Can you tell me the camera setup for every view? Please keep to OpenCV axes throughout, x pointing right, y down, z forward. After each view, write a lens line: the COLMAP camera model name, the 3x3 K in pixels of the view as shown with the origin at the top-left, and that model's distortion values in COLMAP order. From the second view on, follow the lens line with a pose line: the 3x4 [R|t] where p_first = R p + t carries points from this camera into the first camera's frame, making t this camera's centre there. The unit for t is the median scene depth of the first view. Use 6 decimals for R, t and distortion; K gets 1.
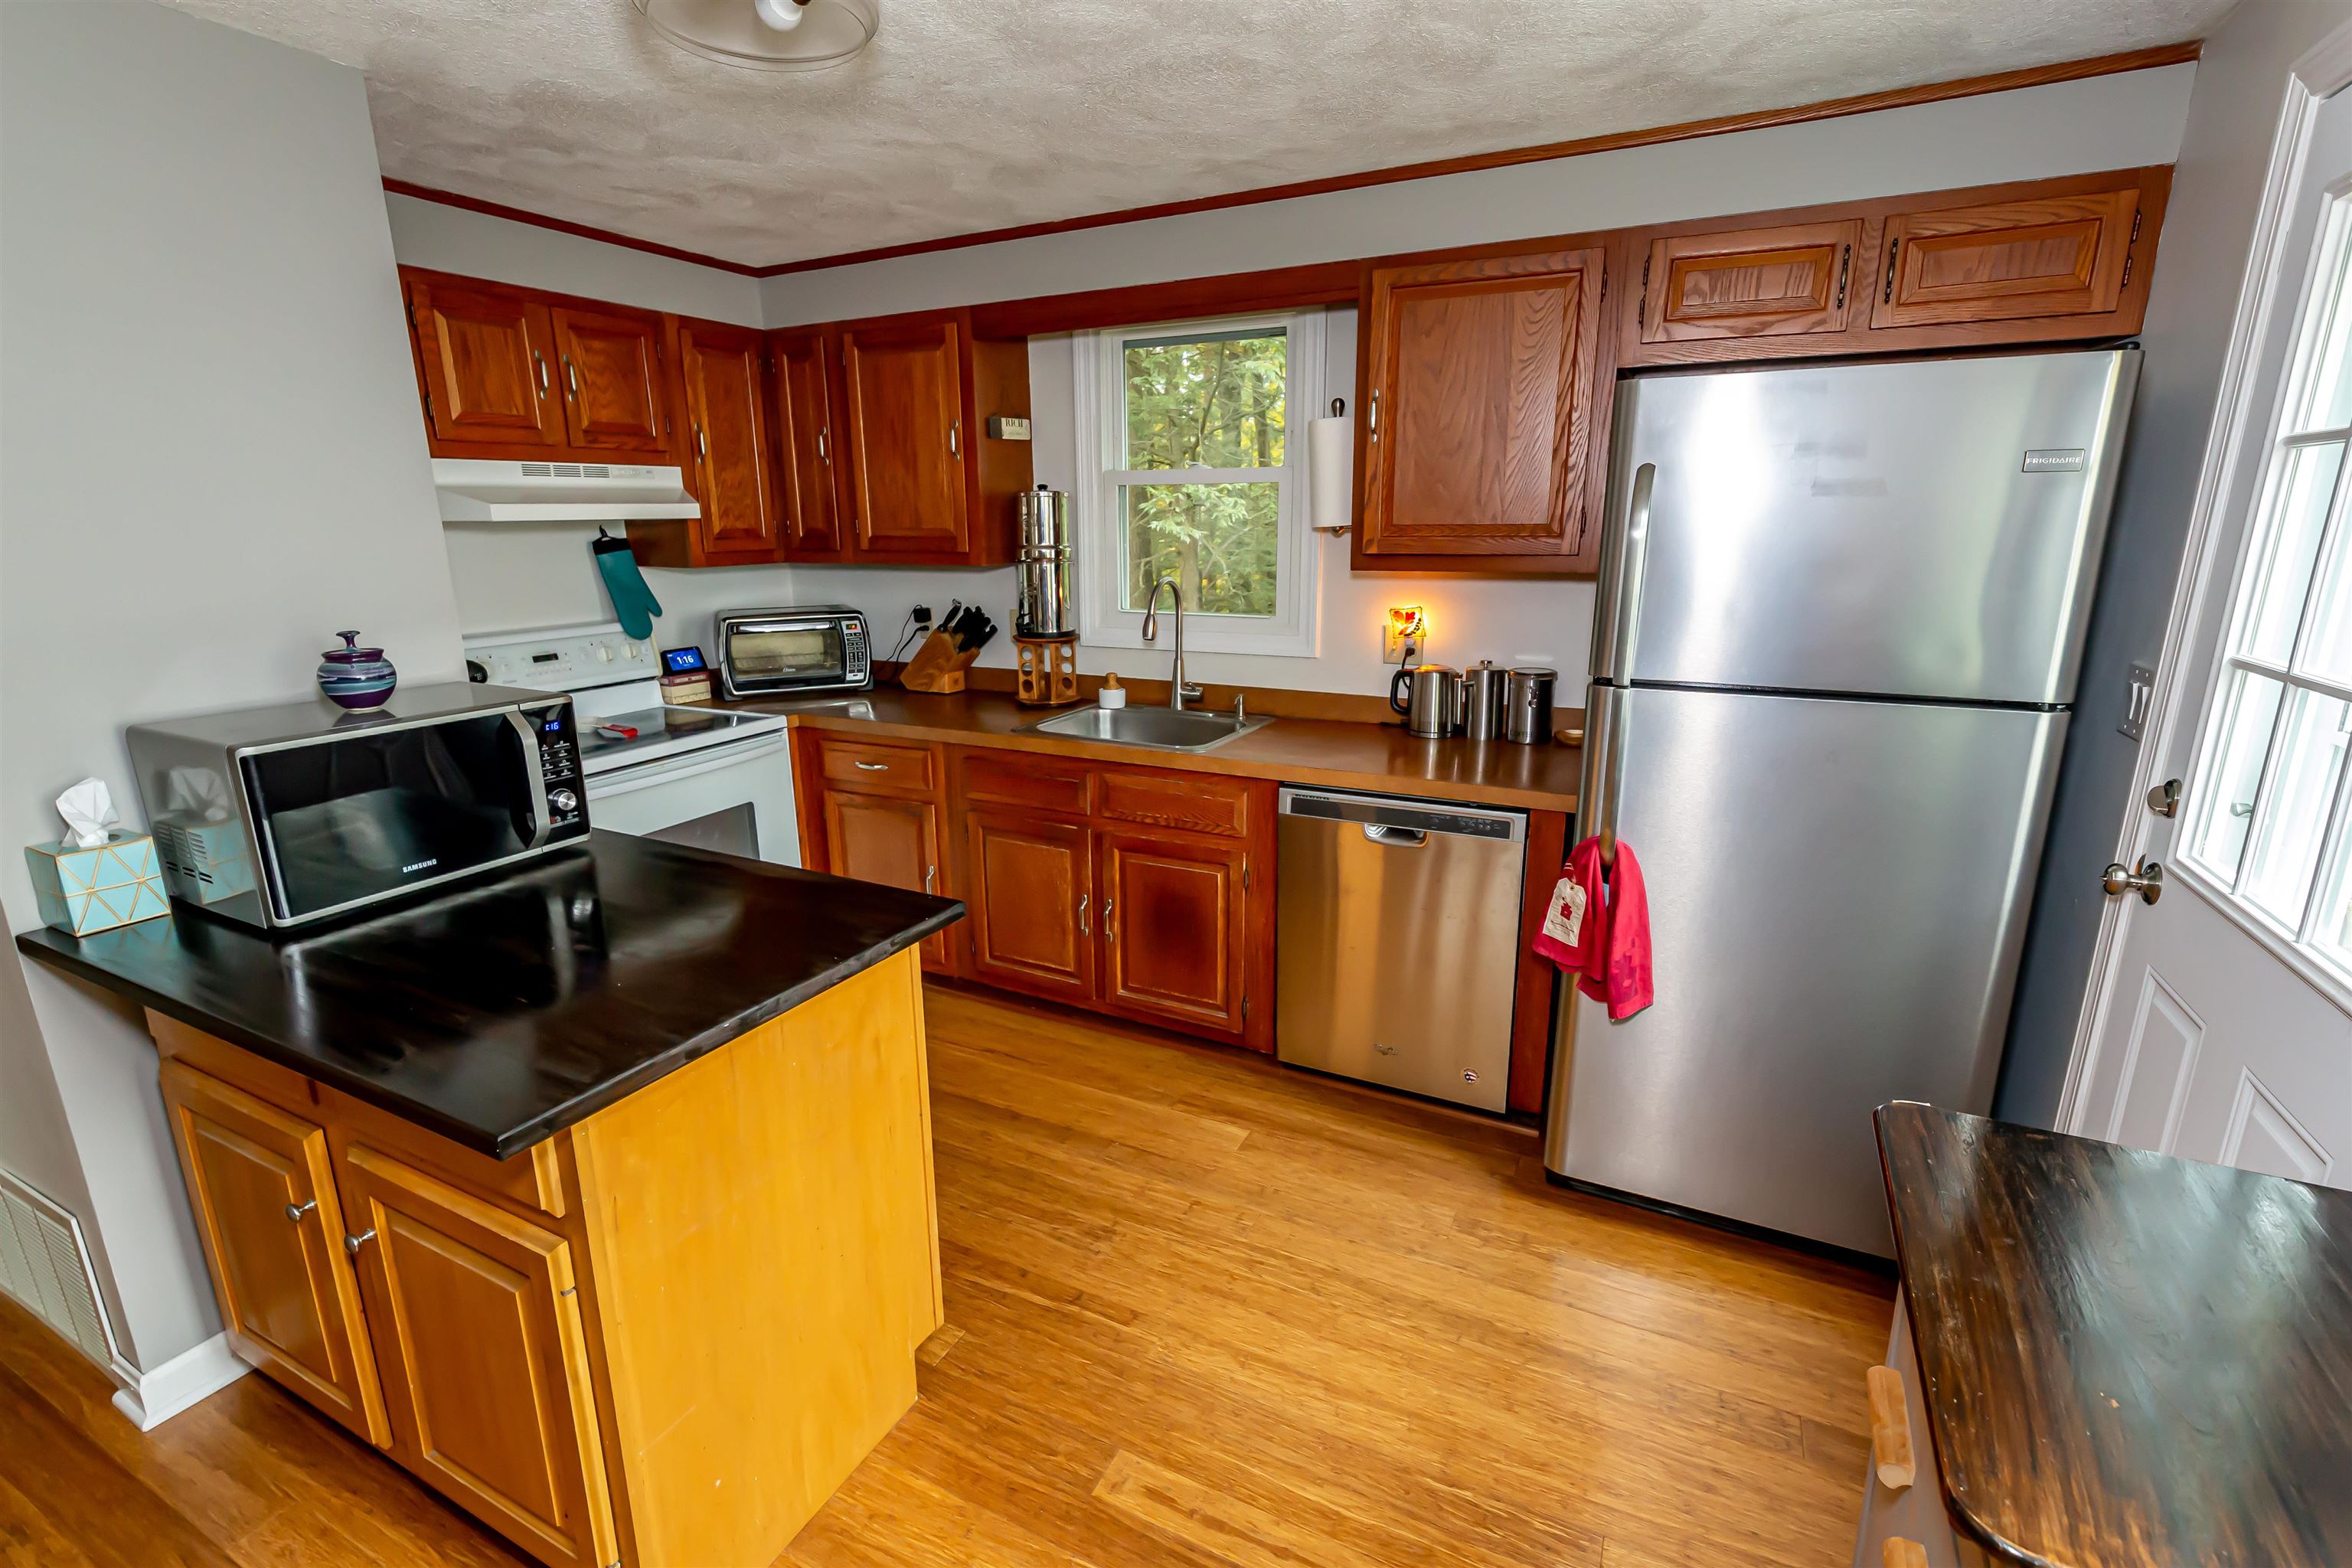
lens RADIAL K [[1043.6, 0, 1176.3], [0, 1043.6, 766.7], [0, 0, 1]] dist [-0.003167, -0.000626]
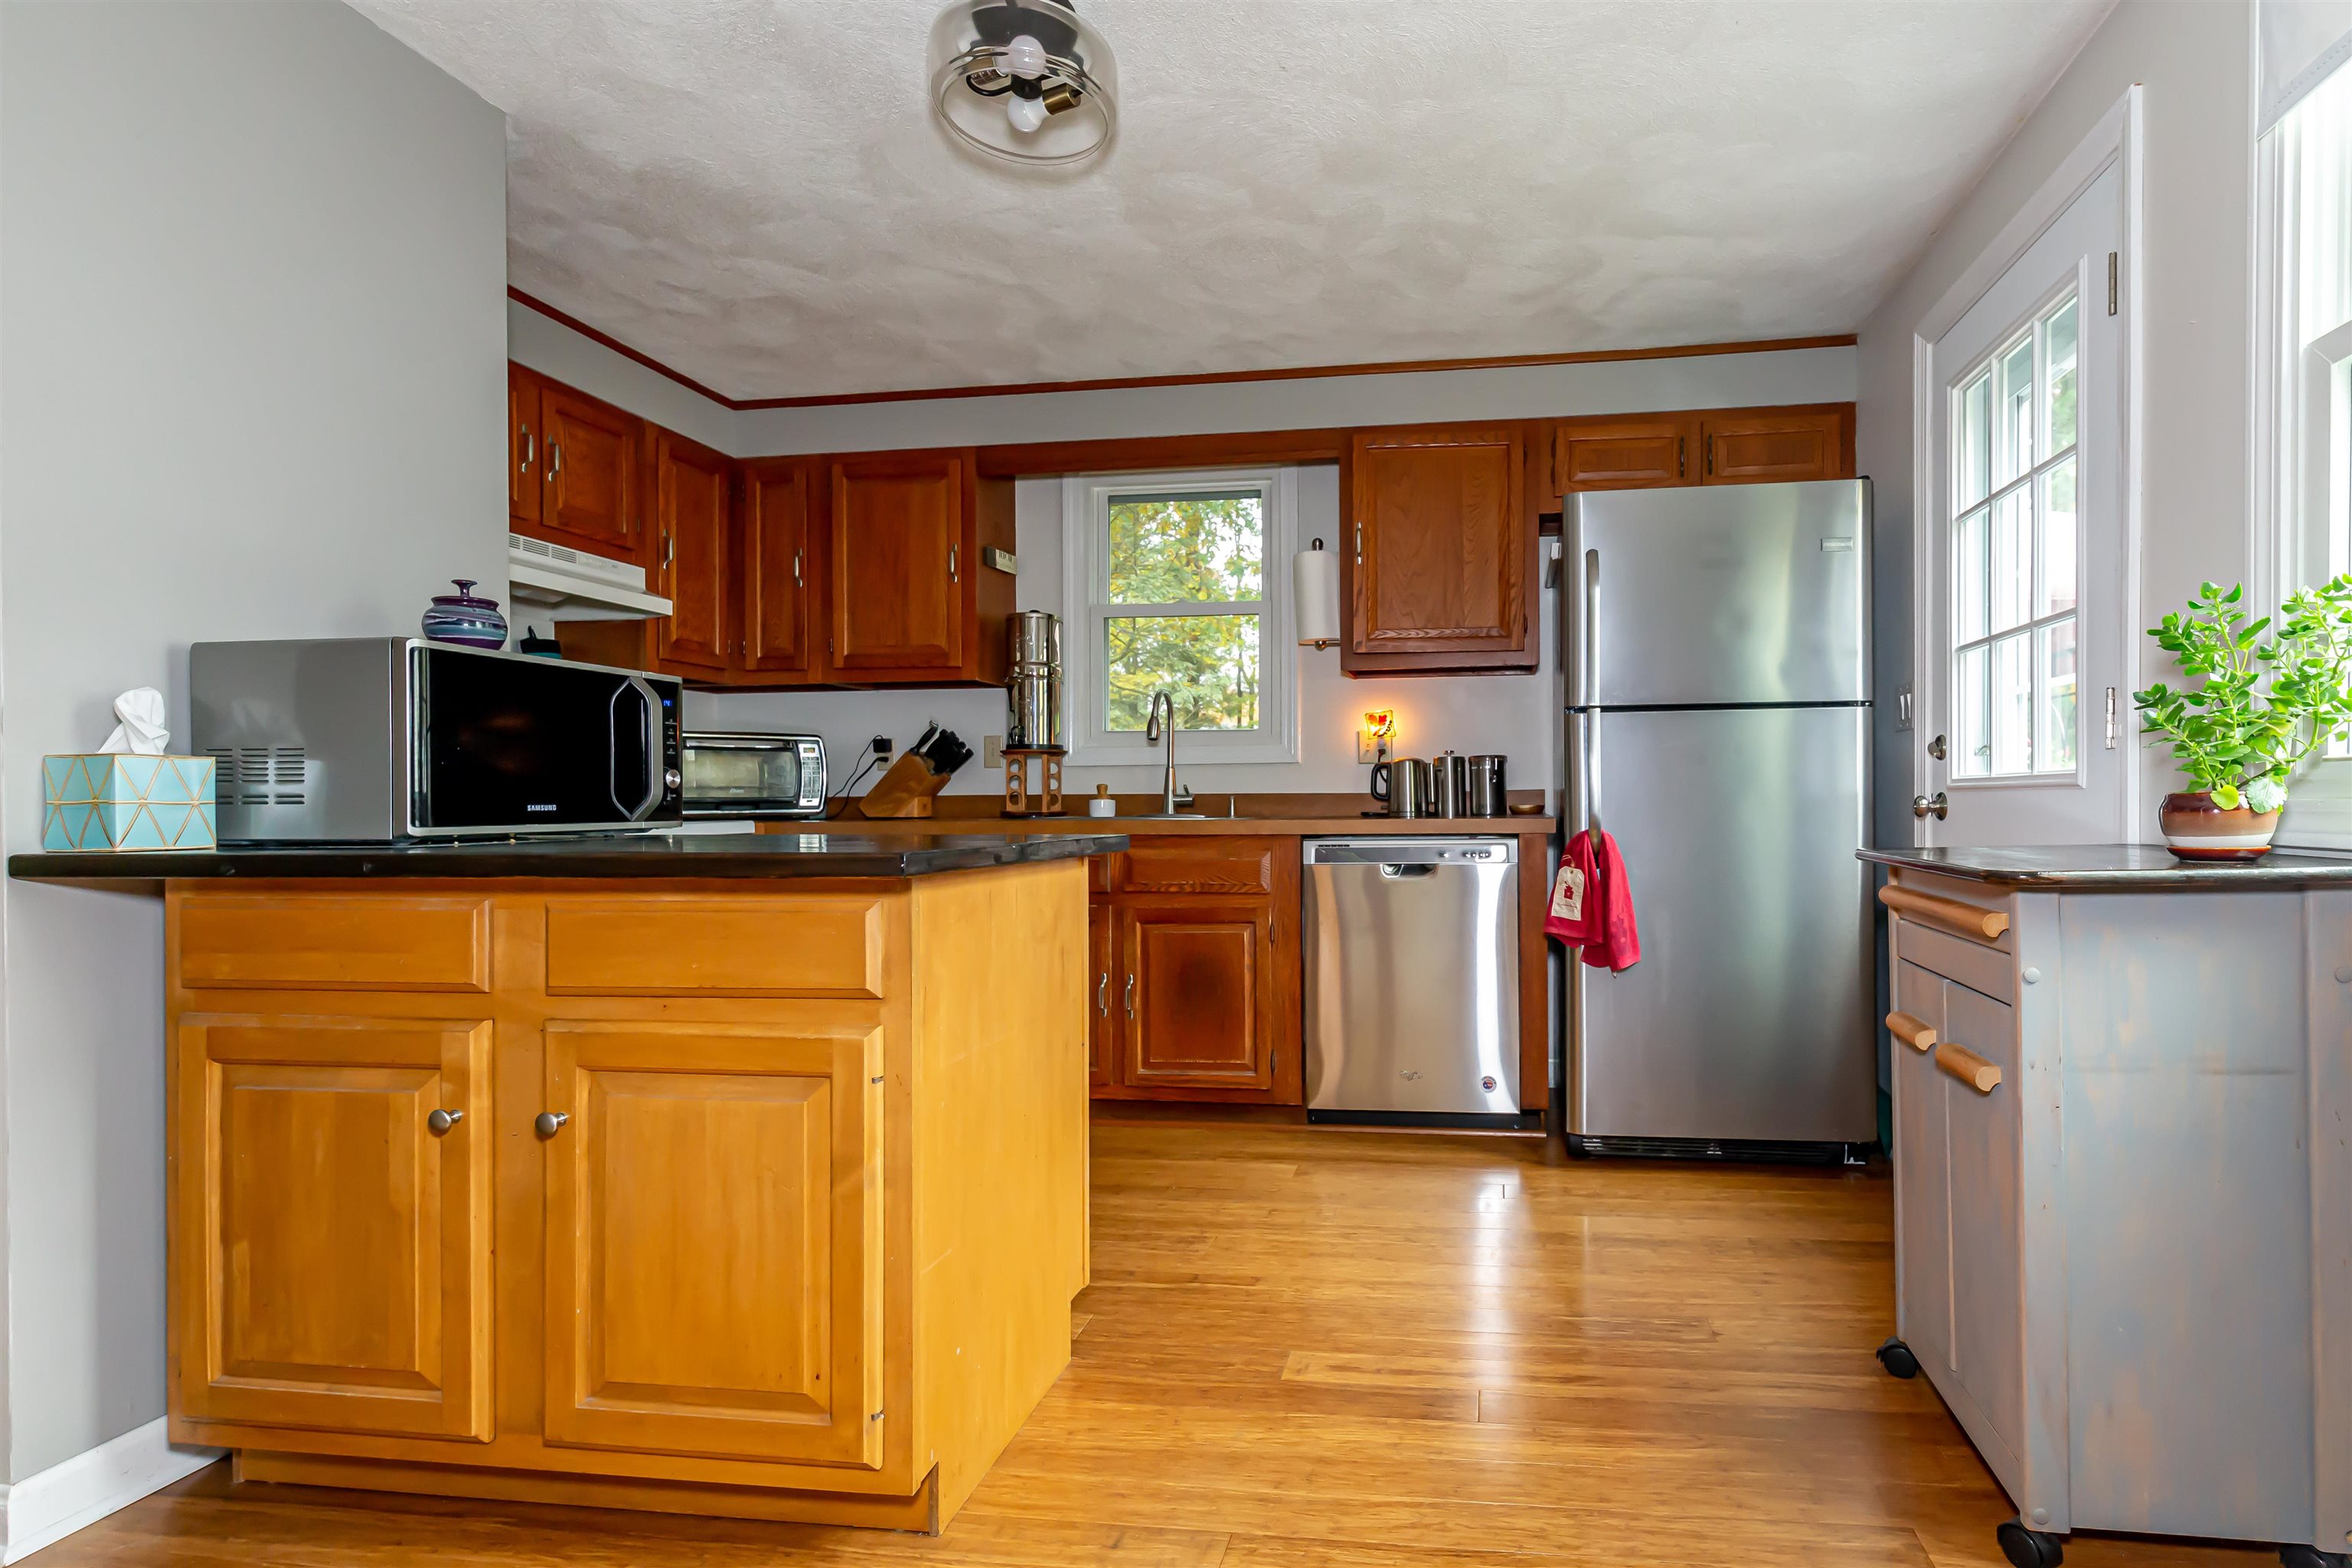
lens RADIAL K [[1087.4, 0, 1363.8], [0, 1087.4, 789.9], [0, 0, 1]] dist [-0.003561, -0.000761]
pose [[0.941160, 0.005372, 0.337917, -0.222992], [0.078966, 0.968701, -0.235335, 0.234264], [-0.328605, 0.248172, 0.911279, -0.094446]]
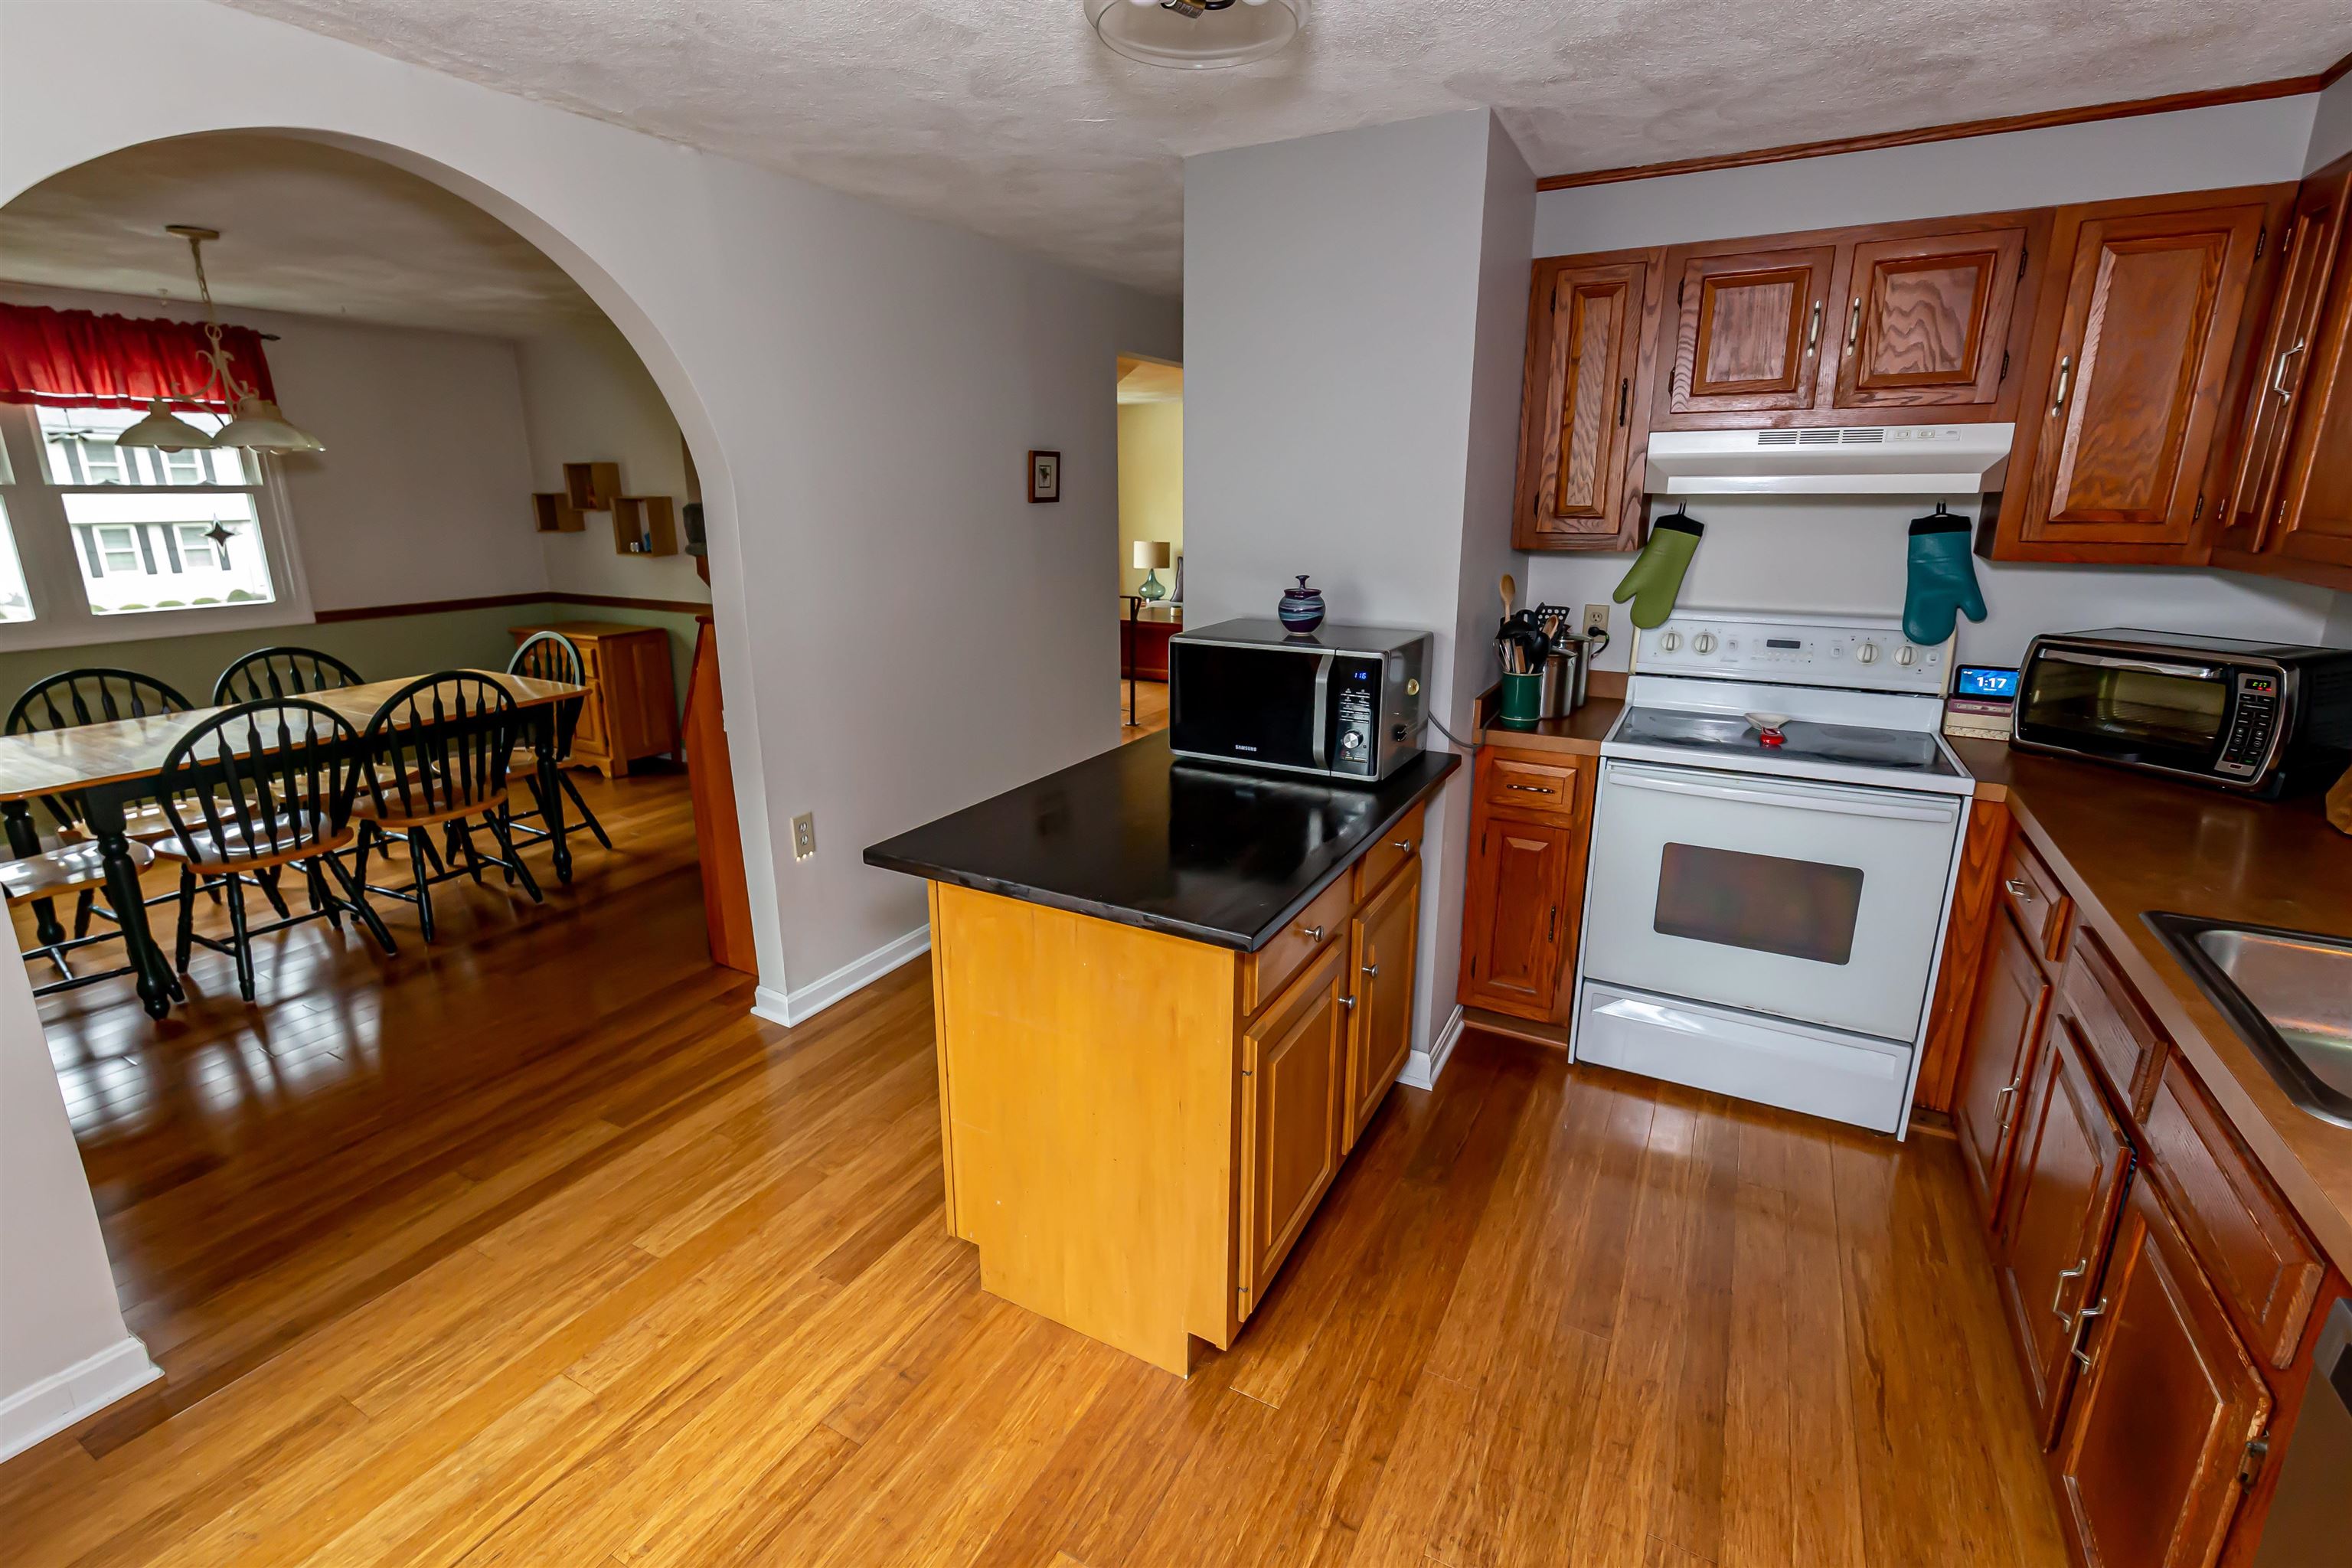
lens RADIAL K [[1065.3, 0, 1147.2], [0, 1065.3, 758.0], [0, 0, 1]] dist [-0.000979, -0.000255]
pose [[-0.044775, 0.256926, -0.965393, 0.391720], [-0.234488, 0.936662, 0.260155, -0.140399], [0.971087, 0.238022, 0.018307, 0.533368]]
